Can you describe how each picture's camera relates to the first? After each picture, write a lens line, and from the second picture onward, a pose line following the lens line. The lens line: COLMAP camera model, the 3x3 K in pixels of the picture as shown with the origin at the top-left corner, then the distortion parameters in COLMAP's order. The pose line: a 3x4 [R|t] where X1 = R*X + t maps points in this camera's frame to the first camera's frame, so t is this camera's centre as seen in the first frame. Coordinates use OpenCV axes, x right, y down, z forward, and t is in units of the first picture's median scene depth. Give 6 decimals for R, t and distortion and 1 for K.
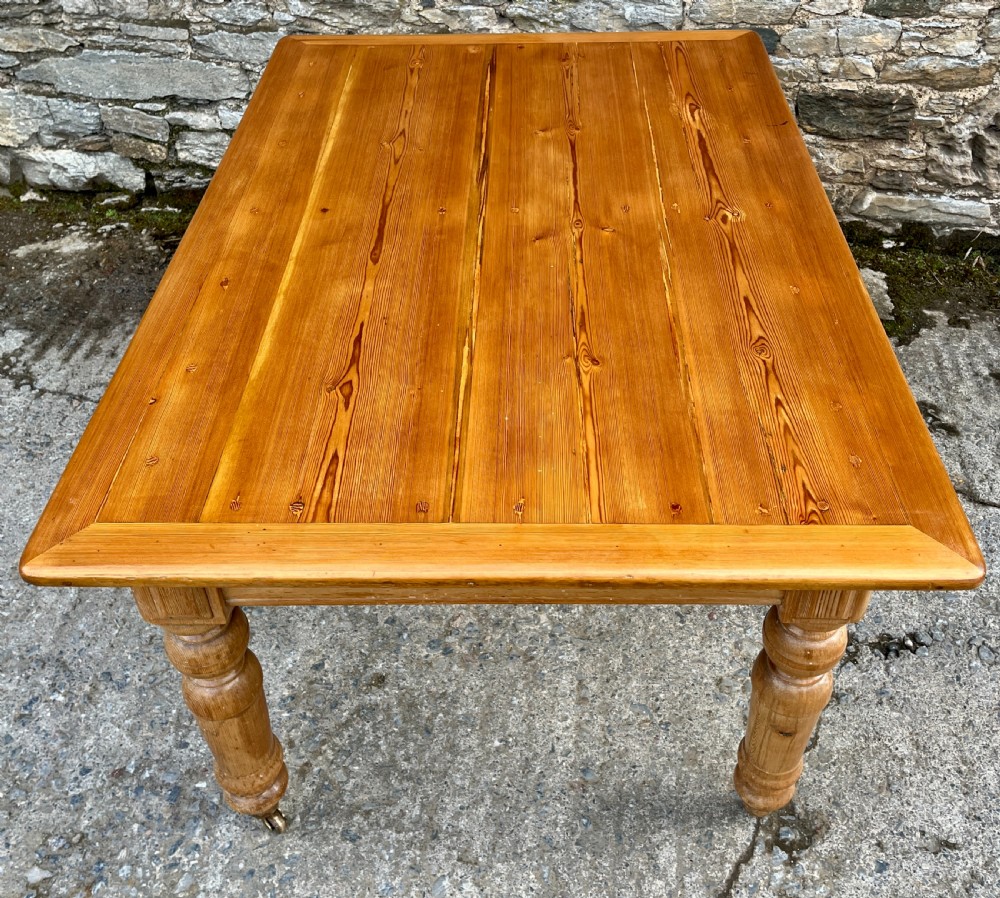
lens RADIAL K [[1023.7, 0, 514.9], [0, 1023.7, 374.8], [0, 0, 1]] dist [0.026387, 0.000000]
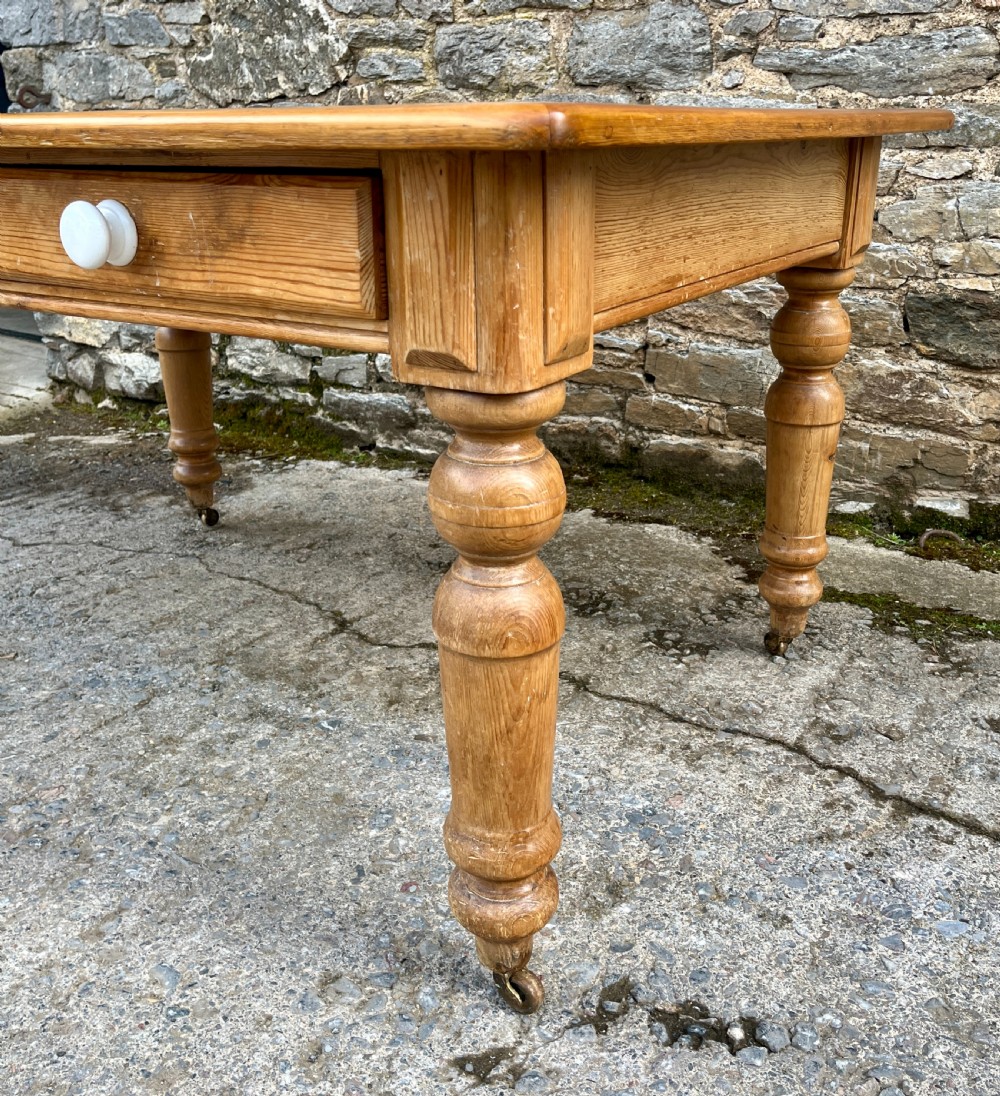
lens RADIAL K [[1069.7, 0, 512.0], [0, 1069.7, 510.9], [0, 0, 1]] dist [0.028779, 0.000000]
pose [[0.919737, 0.127560, -0.371230, 0.442733], [-0.250714, 0.918588, -0.305514, 0.217857], [0.302036, 0.374065, 0.876841, 0.447438]]
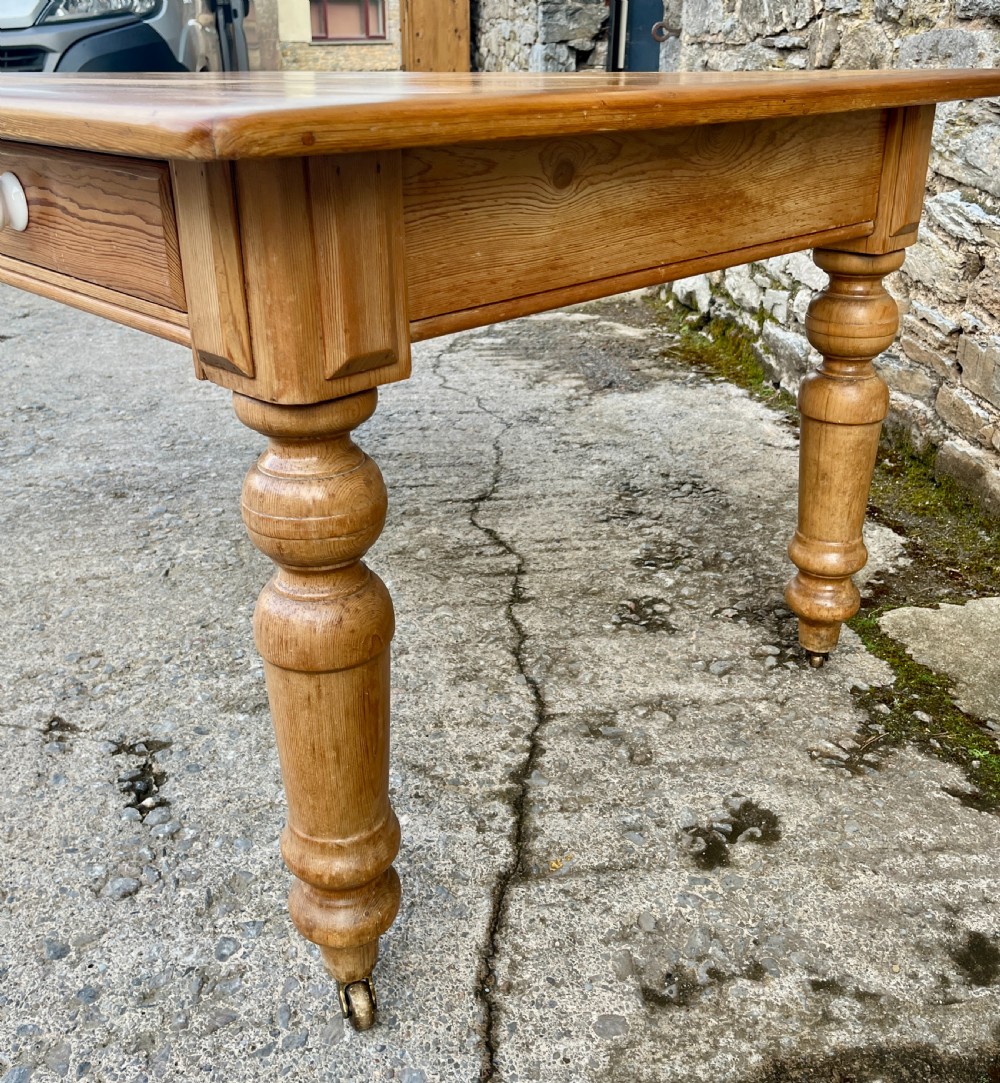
lens RADIAL K [[1070.4, 0, 506.3], [0, 1070.4, 477.1], [0, 0, 1]] dist [0.033576, 0.000000]
pose [[0.272893, 0.357295, -0.893236, 0.950762], [-0.616313, 0.777859, 0.122854, -0.101998], [0.738707, 0.516987, 0.432477, 0.780826]]
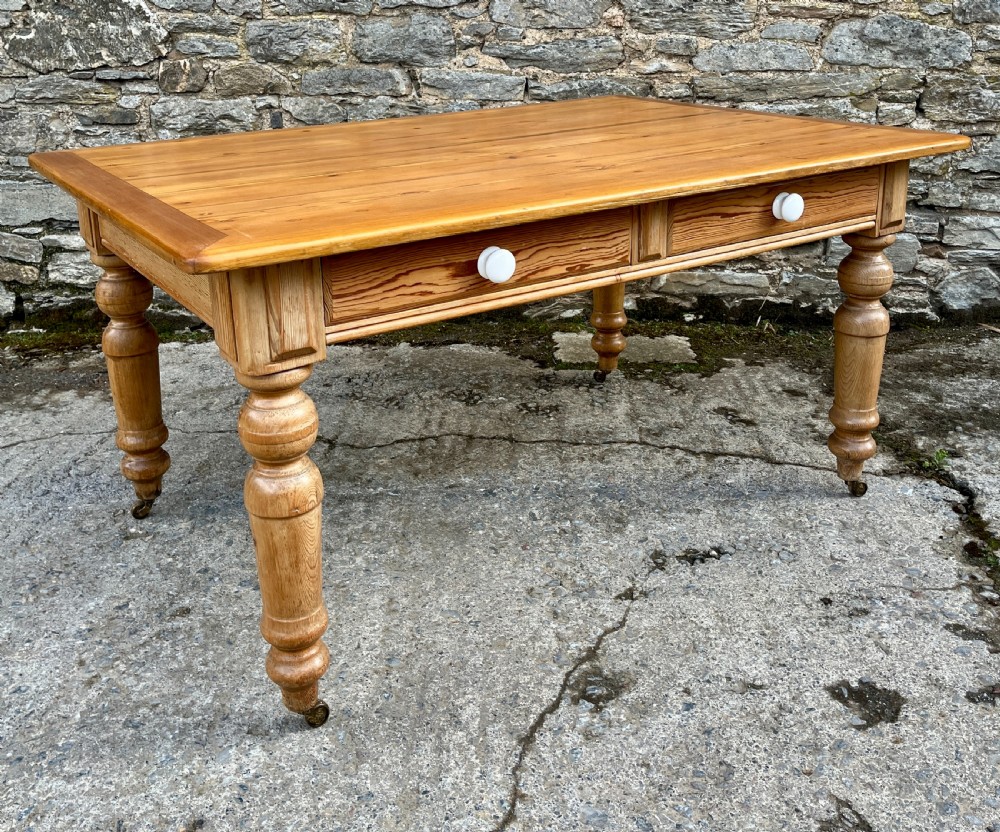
lens RADIAL K [[1015.0, 0, 492.7], [0, 1015.0, 263.2], [0, 0, 1]] dist [0.029588, 0.000000]
pose [[0.996103, -0.032748, 0.081890, 0.088457], [0.064217, 0.905750, -0.418918, 0.411889], [-0.060453, 0.422544, 0.904324, -0.033375]]
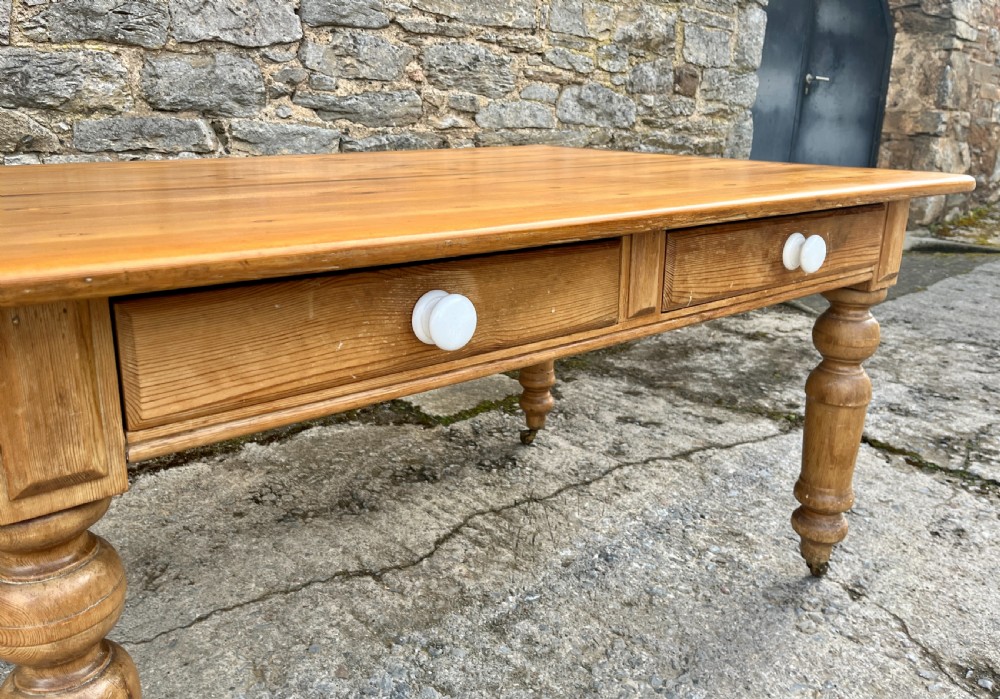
lens RADIAL K [[781.6, 0, 496.0], [0, 781.6, 321.2], [0, 0, 1]] dist [0.049442, -0.054020]
pose [[0.664818, -0.178743, 0.725306, -0.458031], [0.466689, 0.857528, -0.216441, 0.078238], [-0.583283, 0.482386, 0.653517, 0.530865]]
